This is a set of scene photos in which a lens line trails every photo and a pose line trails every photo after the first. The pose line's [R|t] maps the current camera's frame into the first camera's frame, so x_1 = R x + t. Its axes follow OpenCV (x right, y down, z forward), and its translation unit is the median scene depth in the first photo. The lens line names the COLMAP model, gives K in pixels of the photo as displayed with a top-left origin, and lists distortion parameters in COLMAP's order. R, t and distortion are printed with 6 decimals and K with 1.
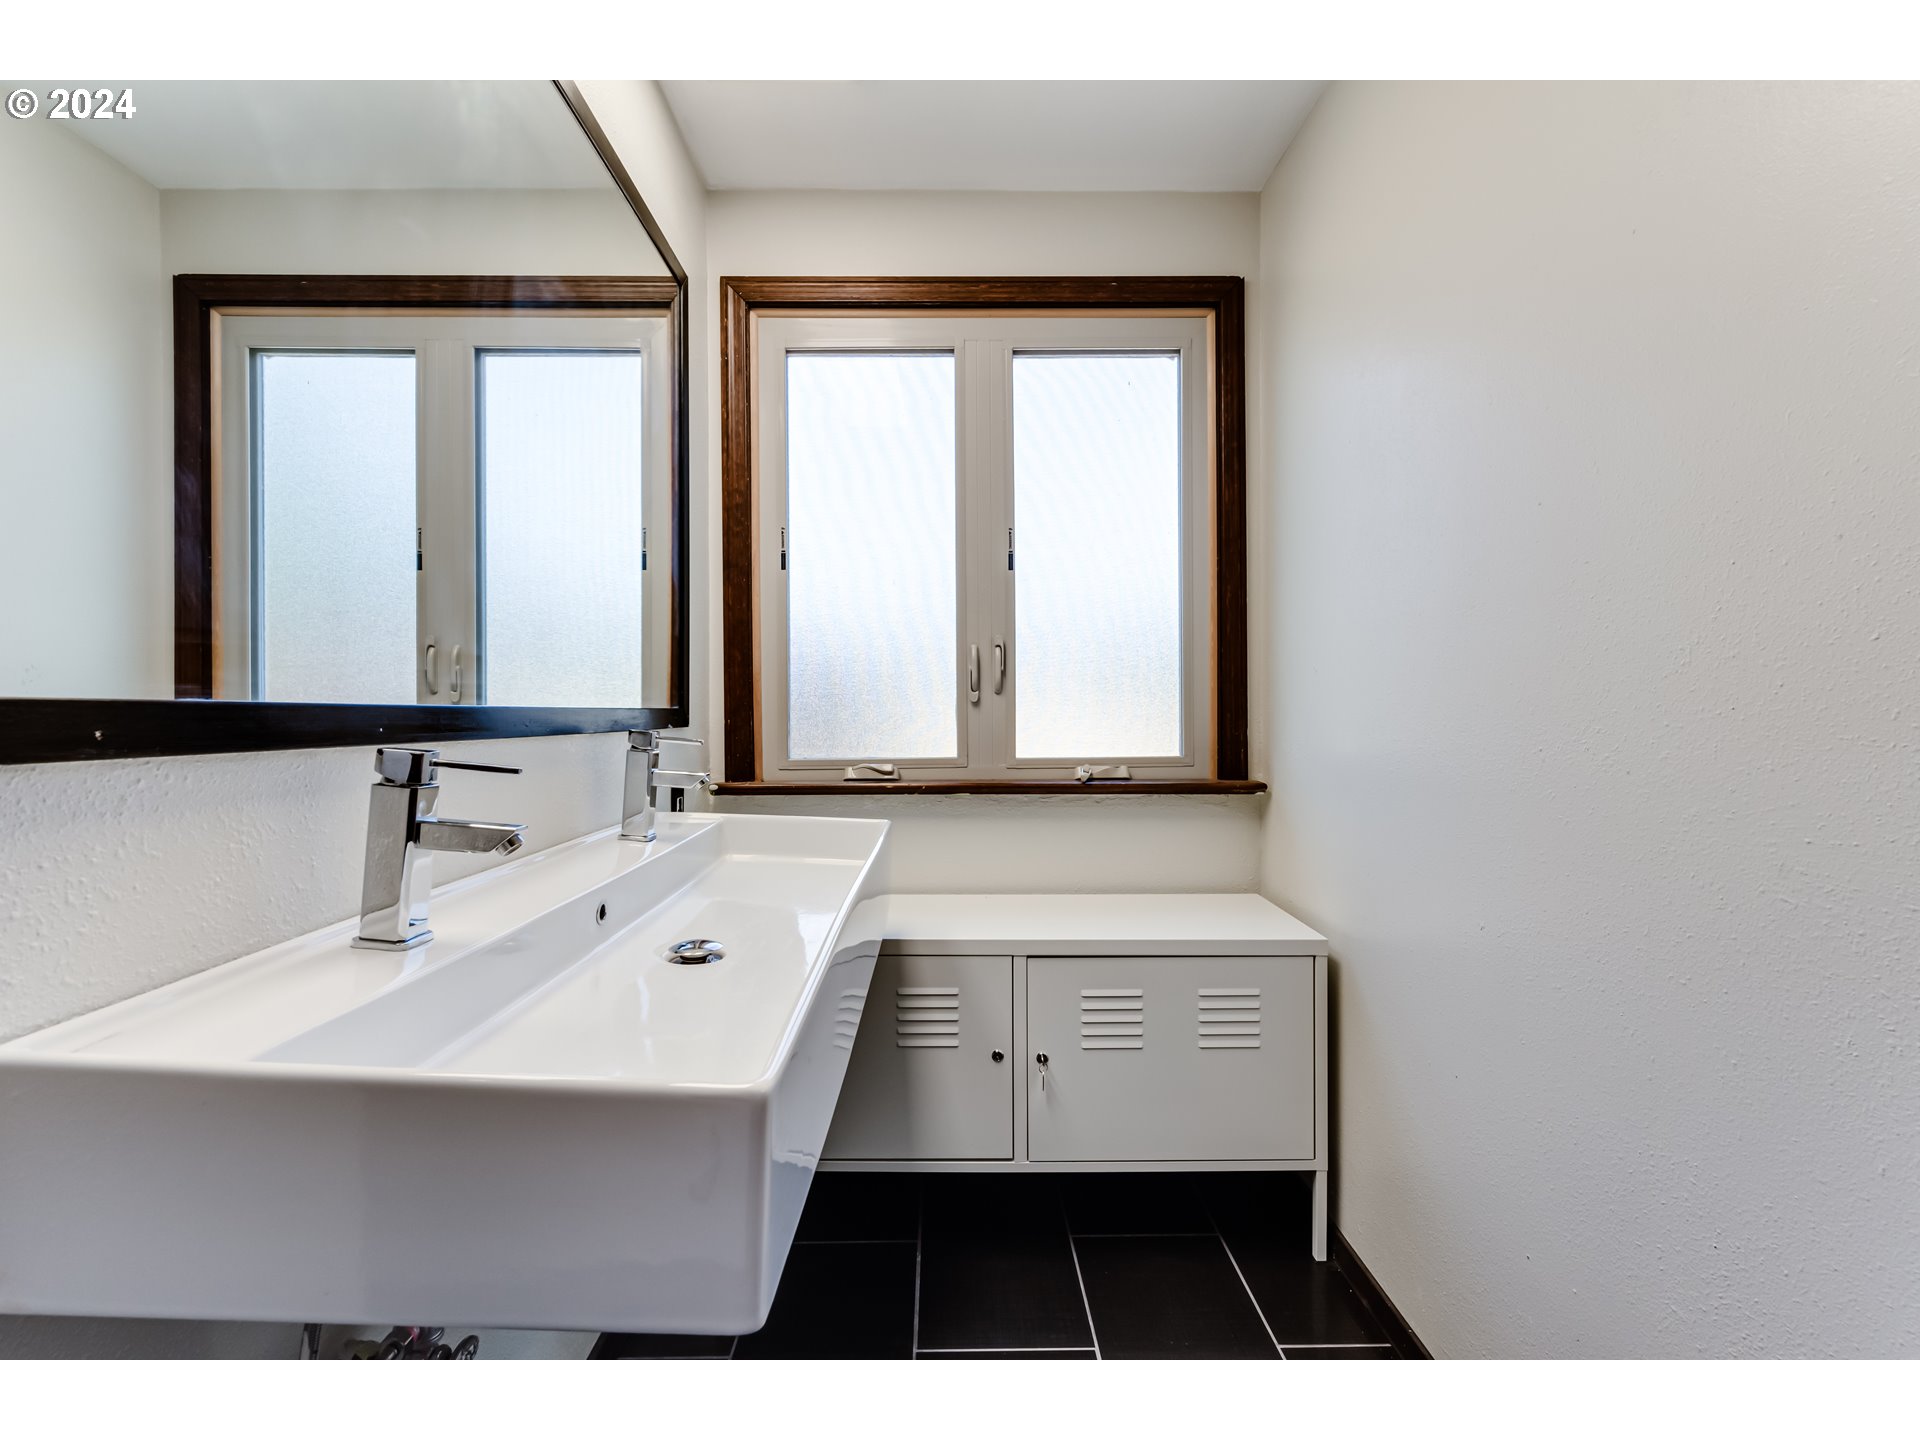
lens RADIAL K [[864.6, 0, 960.4], [0, 864.6, 717.1], [0, 0, 1]] dist [-0.001156, -0.000344]
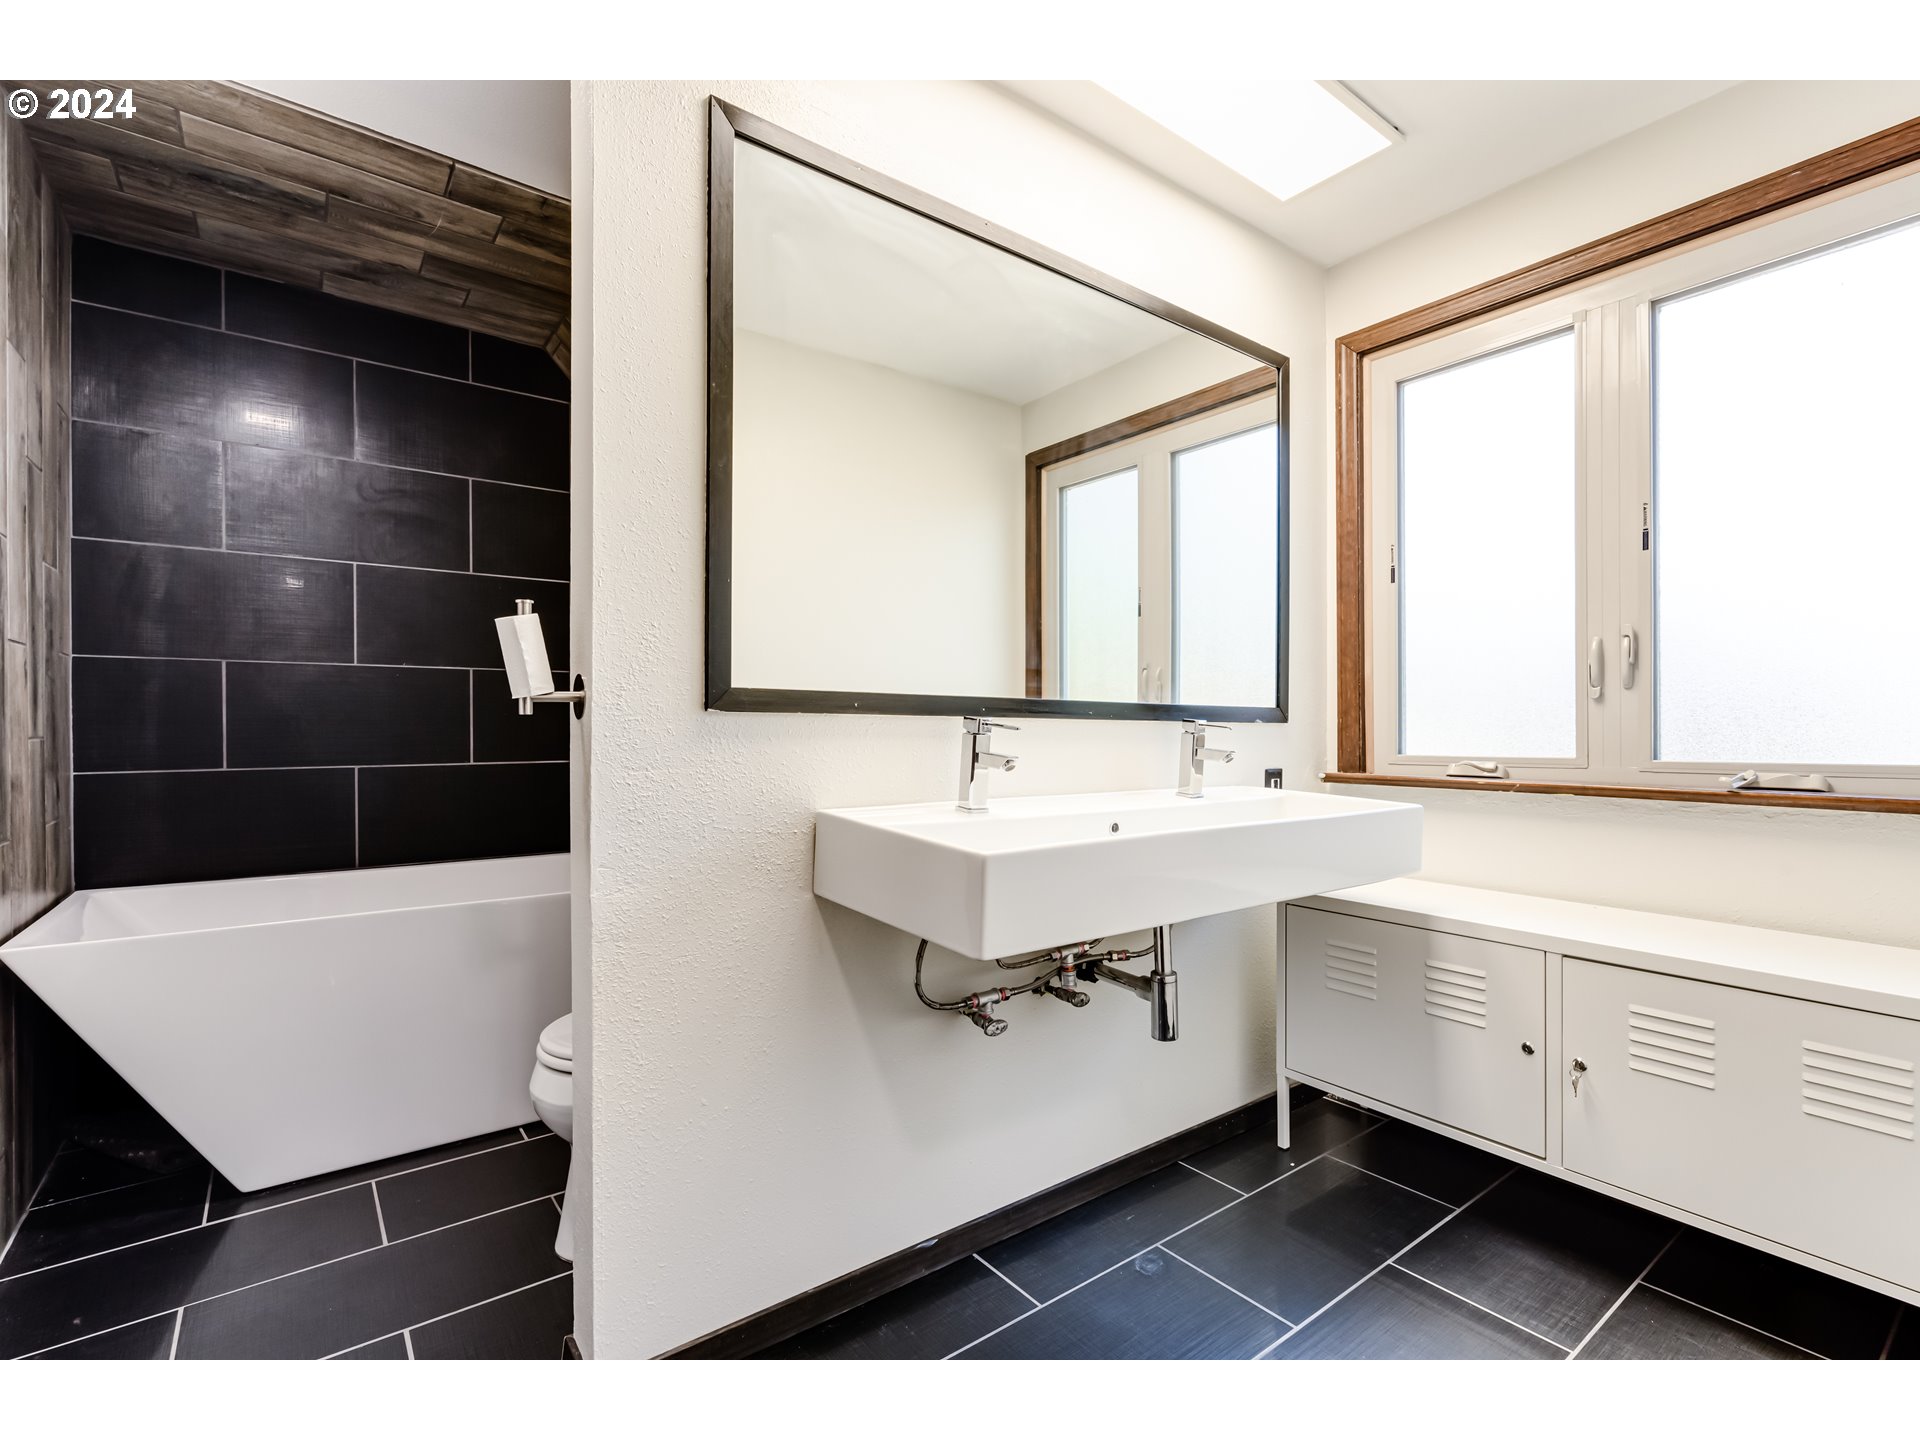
lens RADIAL K [[864.6, 0, 947.2], [0, 864.6, 723.1], [0, 0, 1]] dist [-0.001156, -0.000344]
pose [[0.588836, -0.000324, -0.808253, 0.356327], [-0.008522, 0.999942, -0.006609, 0.021392], [0.808208, 0.010780, 0.588799, -0.106743]]
